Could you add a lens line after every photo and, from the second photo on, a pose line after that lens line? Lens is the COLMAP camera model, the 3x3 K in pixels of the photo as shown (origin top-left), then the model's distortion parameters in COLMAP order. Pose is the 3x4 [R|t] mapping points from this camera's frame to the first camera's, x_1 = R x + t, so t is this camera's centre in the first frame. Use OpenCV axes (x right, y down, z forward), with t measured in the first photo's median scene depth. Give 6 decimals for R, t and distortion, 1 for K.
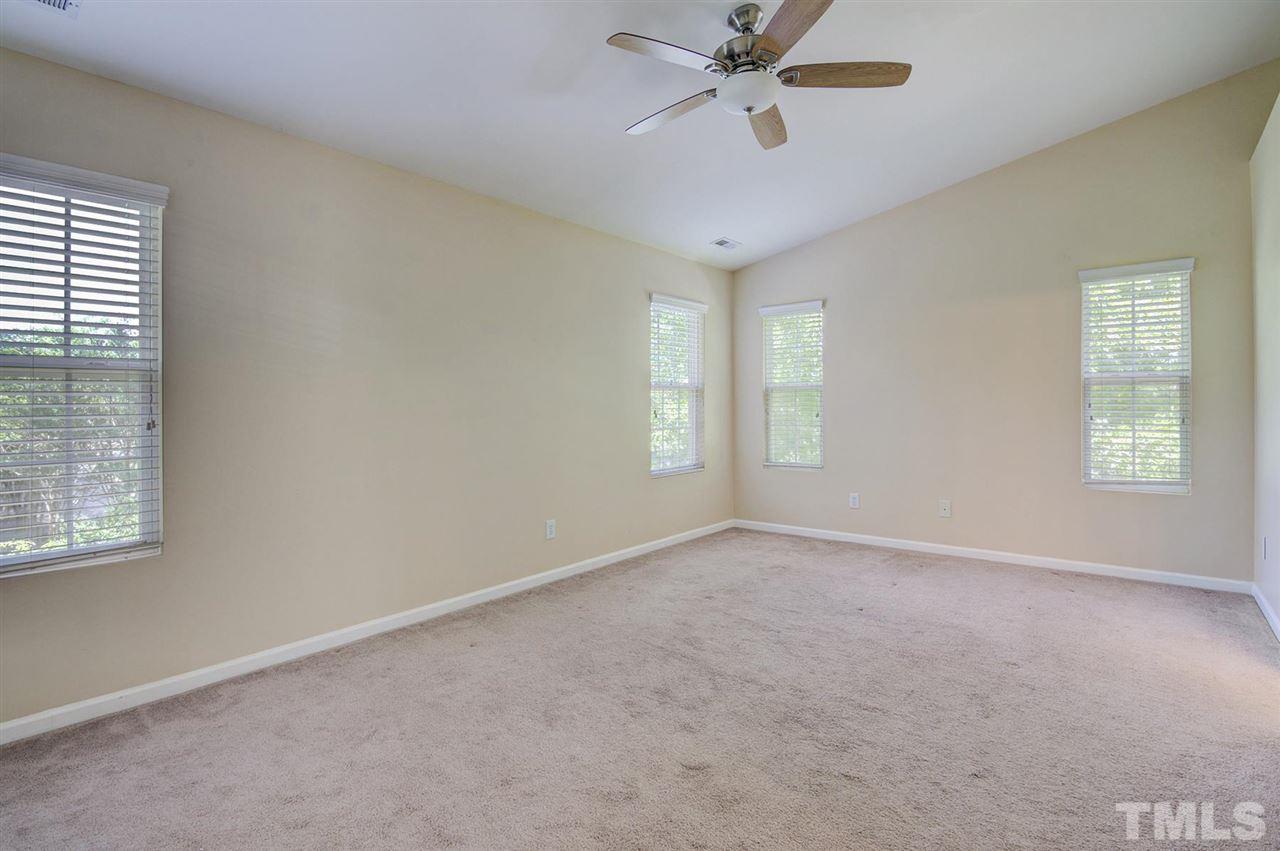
lens RADIAL K [[636.4, 0, 636.2], [0, 636.4, 415.0], [0, 0, 1]] dist [-0.000671, -0.013603]
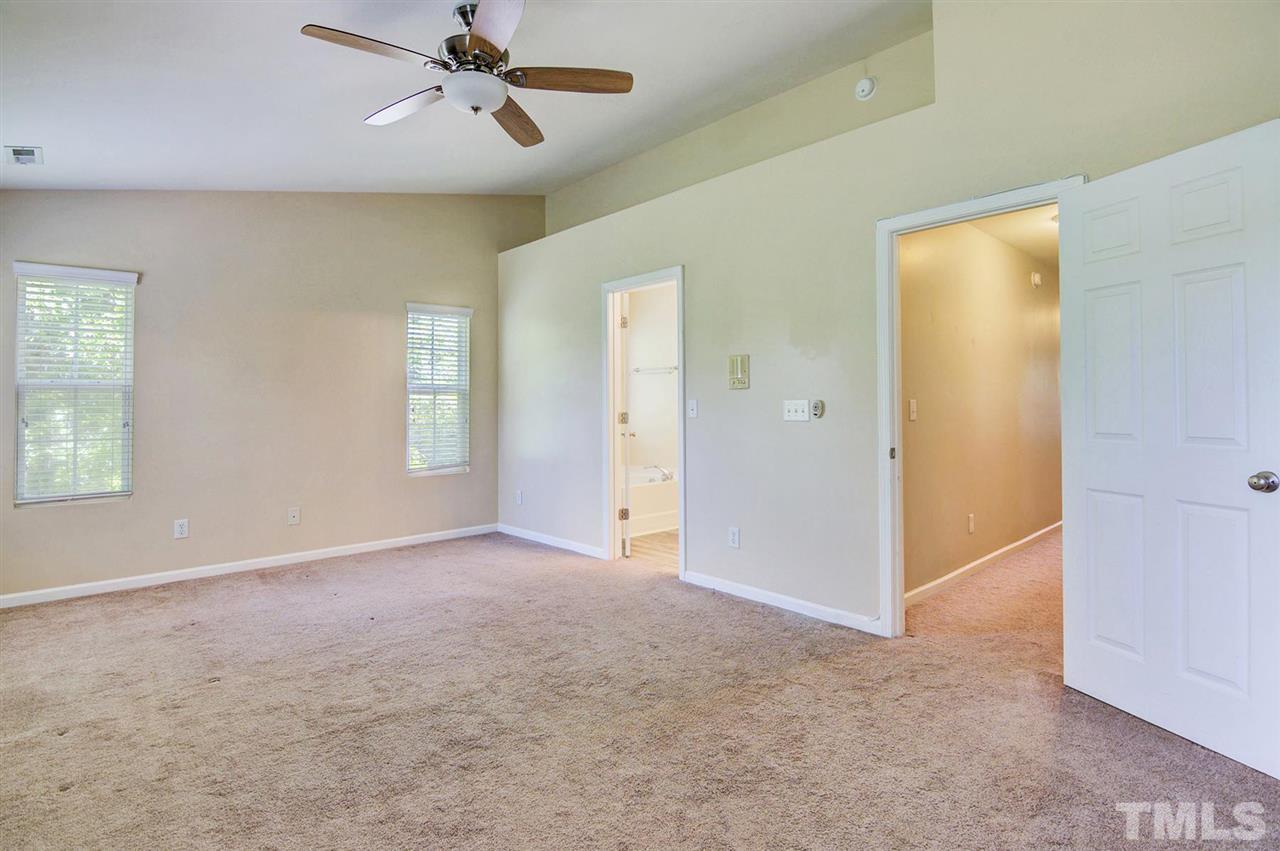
lens RADIAL K [[636.4, 0, 636.2], [0, 636.4, 415.0], [0, 0, 1]] dist [-0.000671, -0.013603]
pose [[0.133574, -0.008775, 0.991000, -0.584820], [0.021726, 0.999746, 0.005924, -0.004620], [-0.990801, 0.020739, 0.133731, 0.481363]]
